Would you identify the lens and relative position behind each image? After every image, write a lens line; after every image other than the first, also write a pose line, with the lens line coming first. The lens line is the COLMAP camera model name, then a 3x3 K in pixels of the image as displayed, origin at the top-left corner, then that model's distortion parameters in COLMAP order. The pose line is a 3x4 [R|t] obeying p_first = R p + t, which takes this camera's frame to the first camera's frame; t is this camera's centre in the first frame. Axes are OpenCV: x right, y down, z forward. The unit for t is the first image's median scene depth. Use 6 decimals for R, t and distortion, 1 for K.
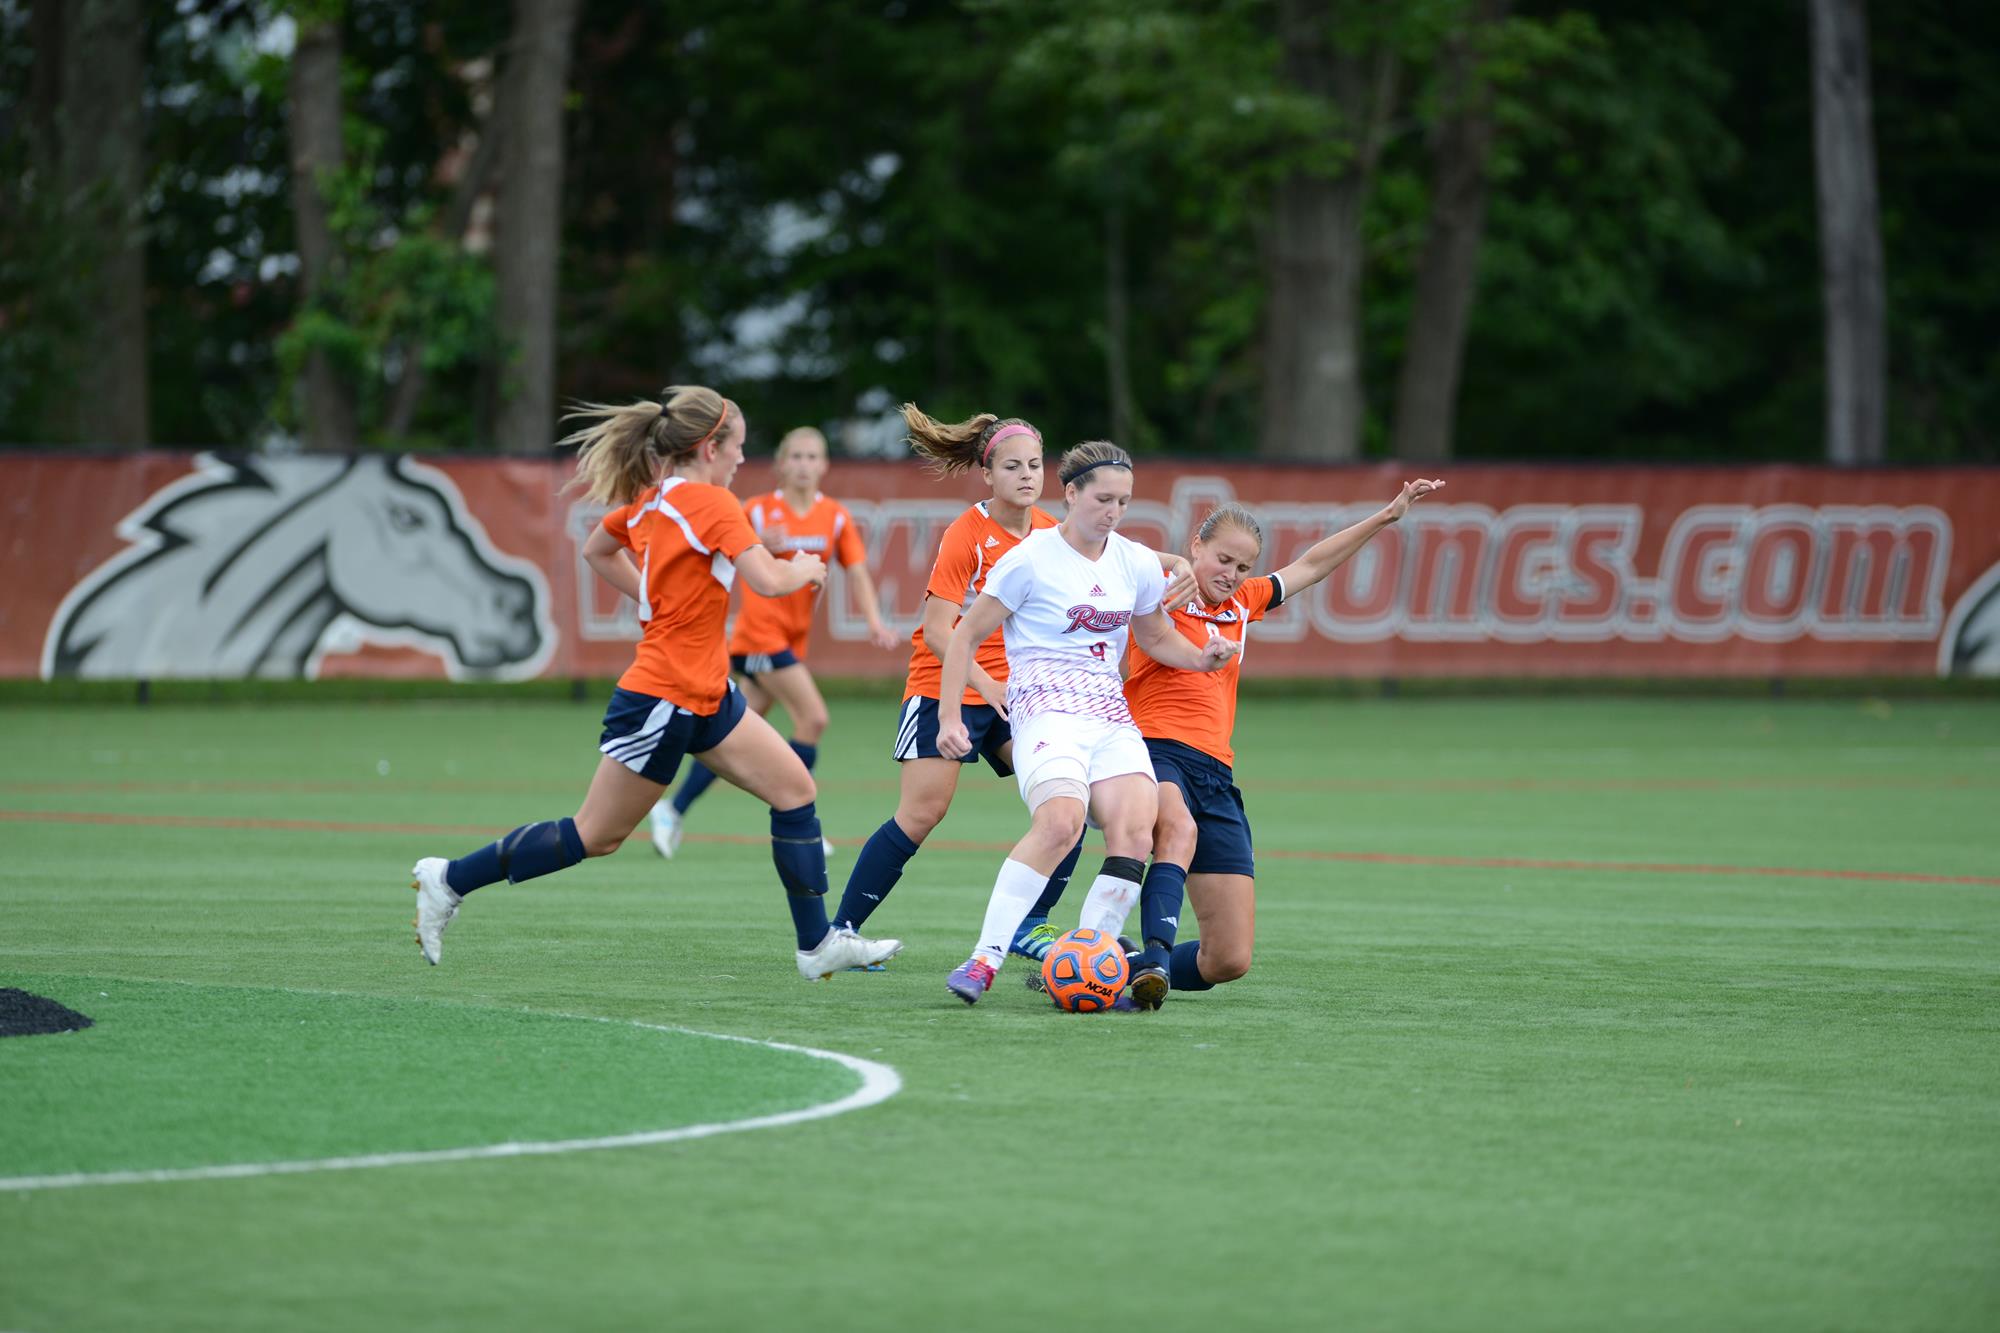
lens RADIAL K [[916.0, 0, 1000.5], [0, 916.0, 668.8], [0, 0, 1]] dist [-0.002332, -0.000025]
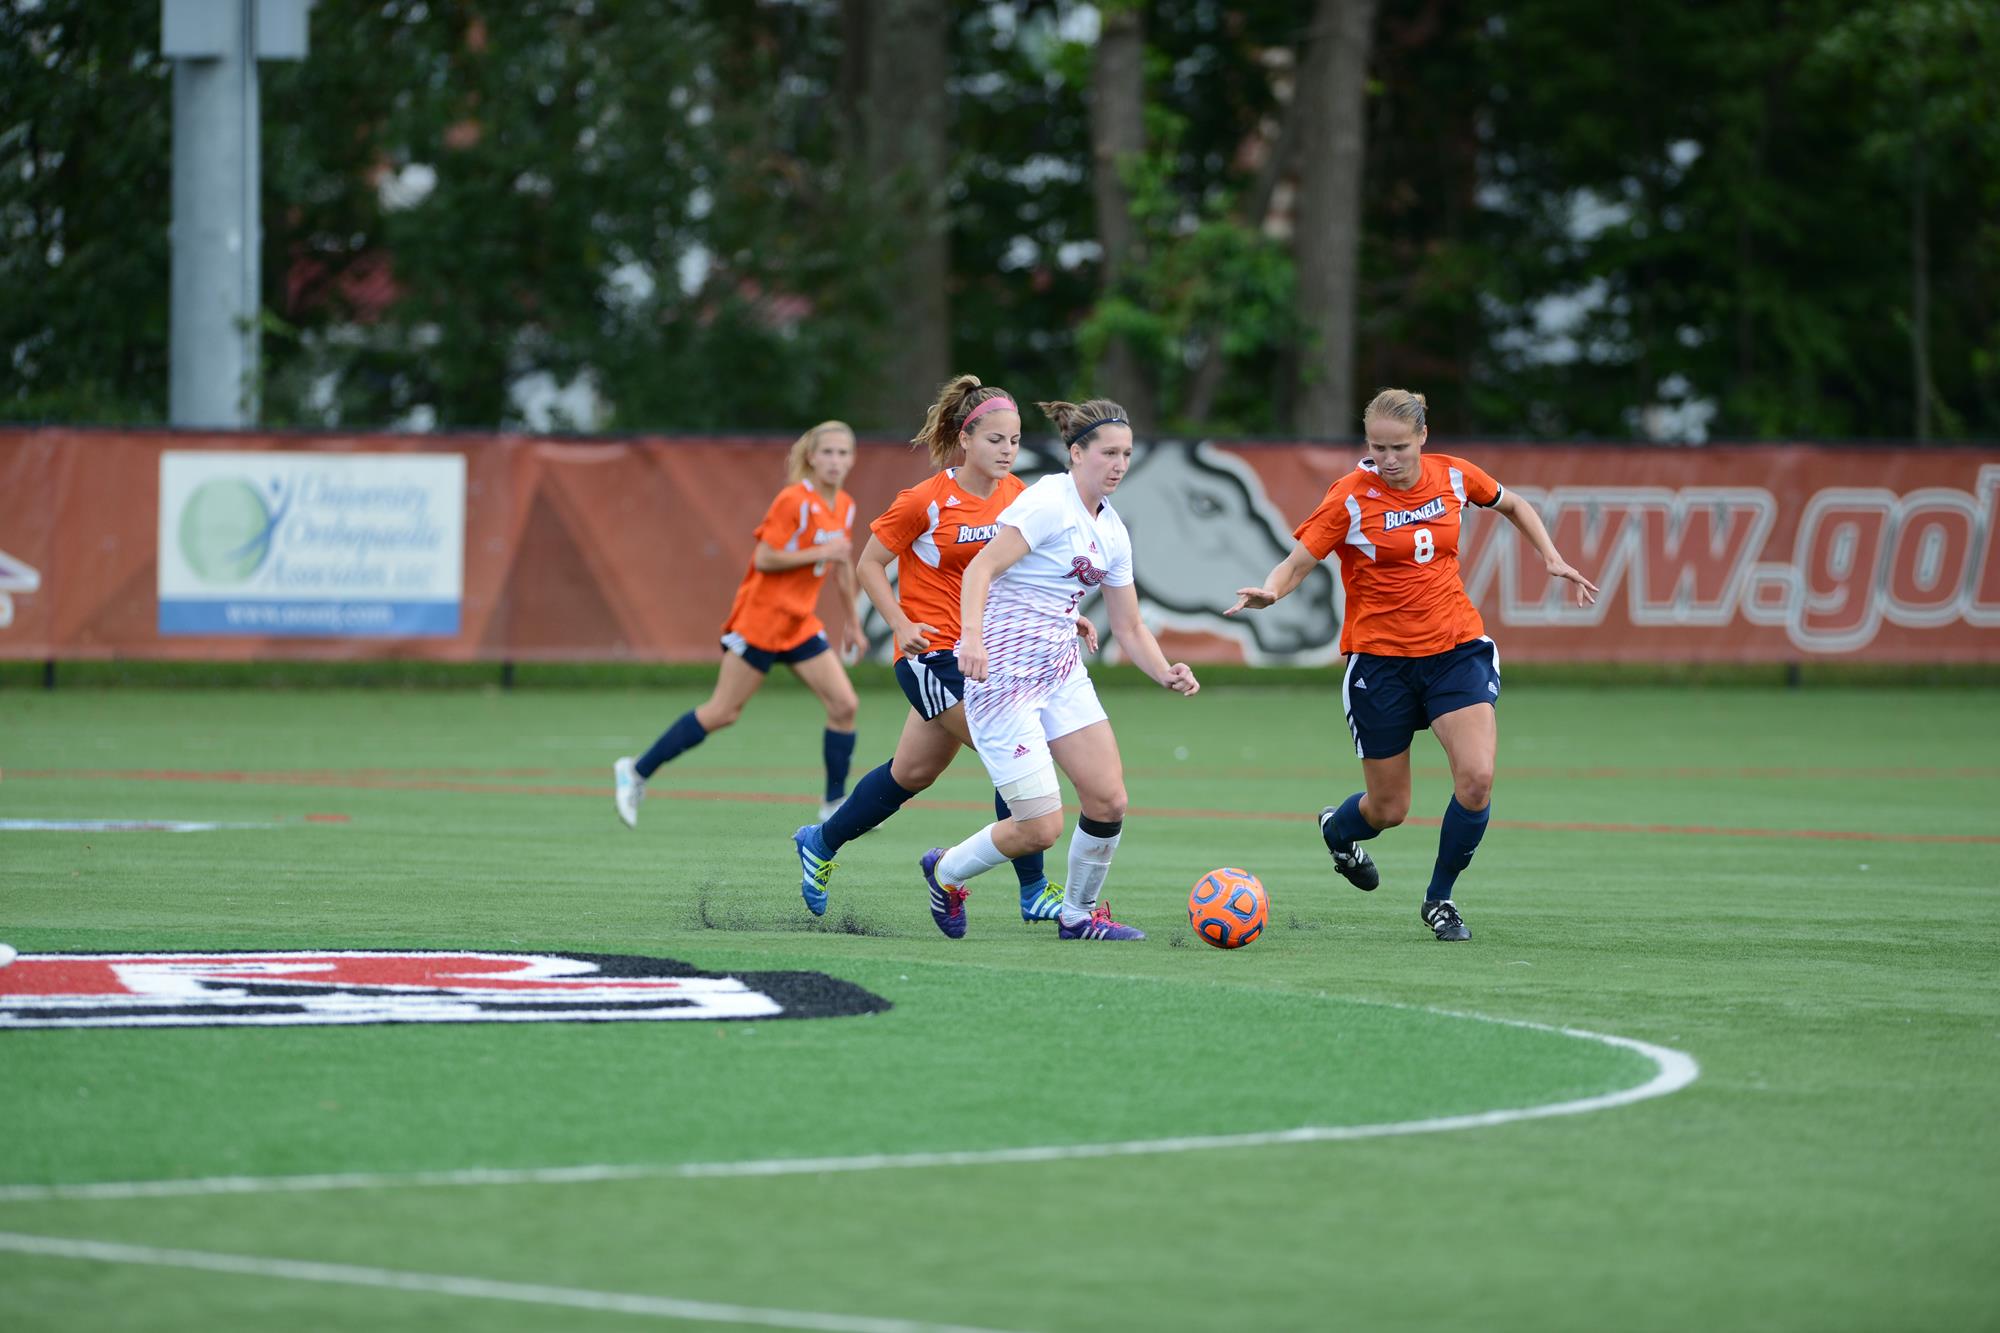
lens RADIAL K [[916.0, 0, 999.3], [0, 916.0, 664.2], [0, 0, 1]] dist [-0.002332, -0.000025]
pose [[0.999894, 0.001835, -0.014468, -0.859783], [-0.001840, 0.999998, -0.000322, 0.011293], [0.014468, 0.000349, 0.999895, -0.006521]]
